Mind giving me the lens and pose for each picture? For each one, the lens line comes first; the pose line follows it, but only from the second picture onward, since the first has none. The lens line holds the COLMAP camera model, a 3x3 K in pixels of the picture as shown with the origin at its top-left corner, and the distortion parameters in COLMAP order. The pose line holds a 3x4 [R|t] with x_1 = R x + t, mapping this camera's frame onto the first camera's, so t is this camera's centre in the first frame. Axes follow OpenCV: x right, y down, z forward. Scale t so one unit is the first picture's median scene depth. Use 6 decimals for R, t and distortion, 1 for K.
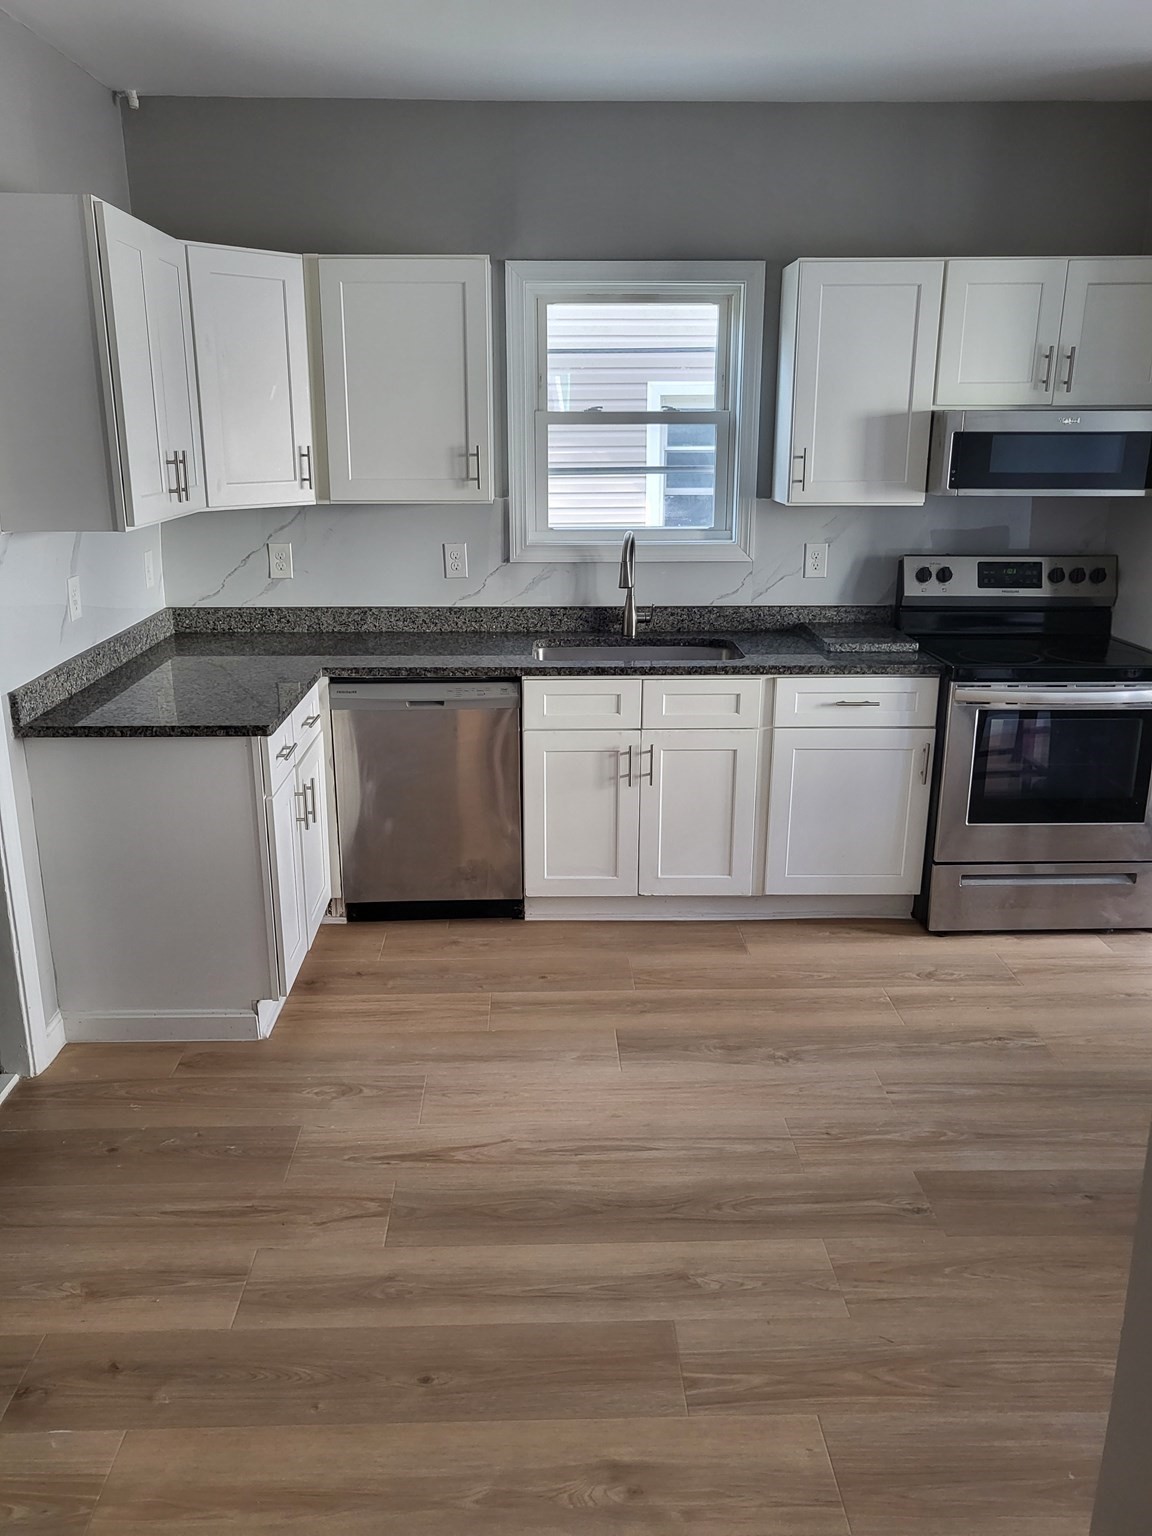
lens RADIAL K [[1190.5, 0, 563.8], [0, 1190.5, 773.7], [0, 0, 1]] dist [-0.035201, 0.075668]
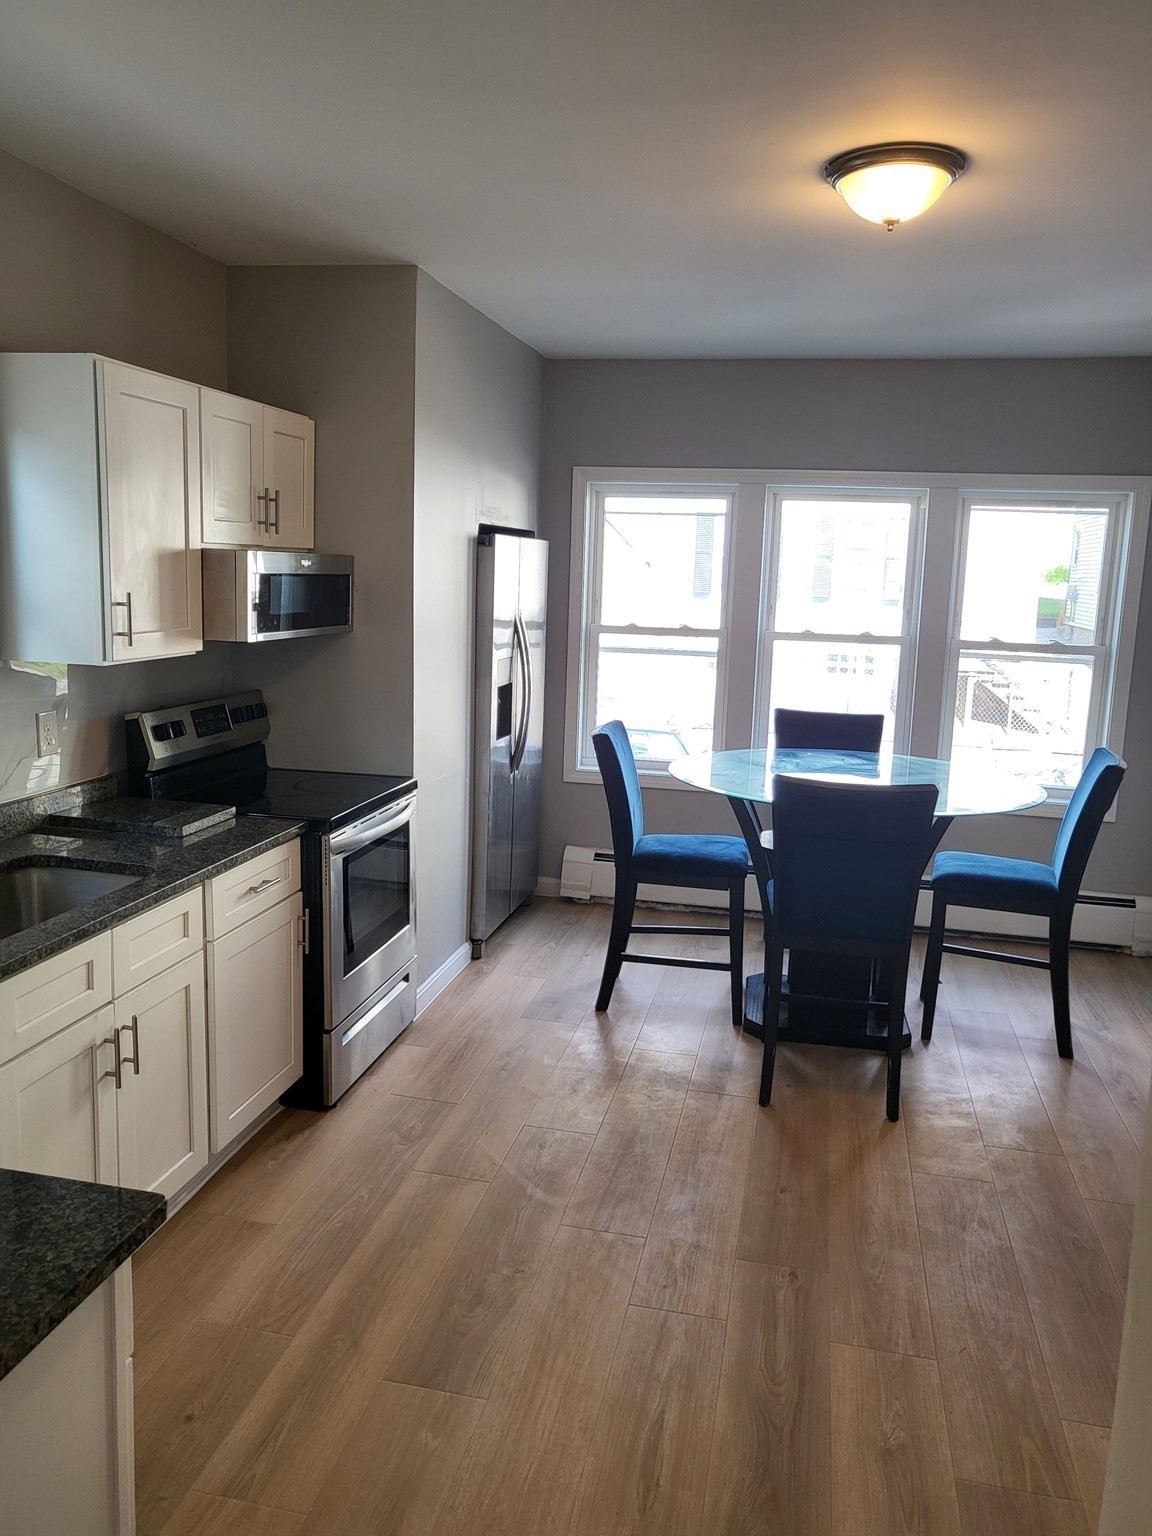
lens RADIAL K [[1190.5, 0, 560.8], [0, 1190.5, 768.8], [0, 0, 1]] dist [-0.035201, 0.075668]
pose [[0.240453, -0.153826, 0.958395, -0.523433], [0.246018, 0.964781, 0.093127, -0.172524], [-0.938966, 0.213390, 0.269828, 0.570515]]
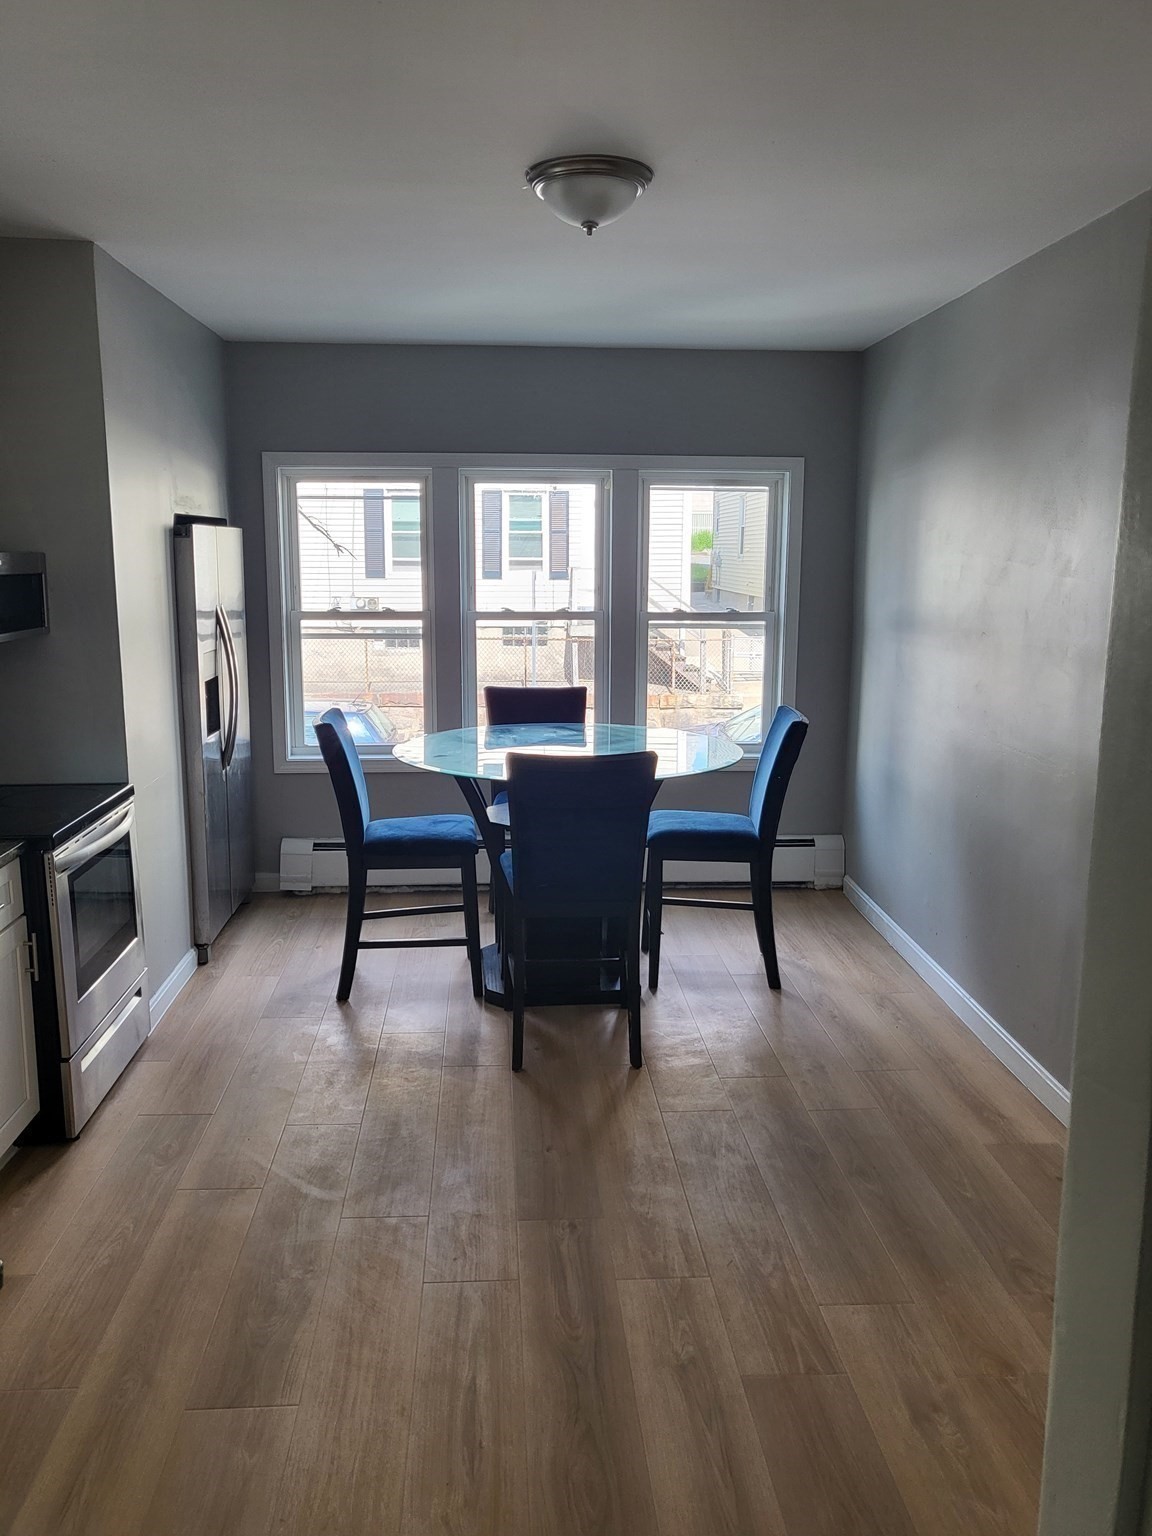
lens RADIAL K [[1190.5, 0, 567.6], [0, 1190.5, 752.8], [0, 0, 1]] dist [-0.035201, 0.075668]
pose [[-0.041675, -0.168165, 0.984878, -0.545838], [0.280698, 0.944063, 0.173073, -0.194040], [-0.958891, 0.283666, 0.007860, 0.612169]]
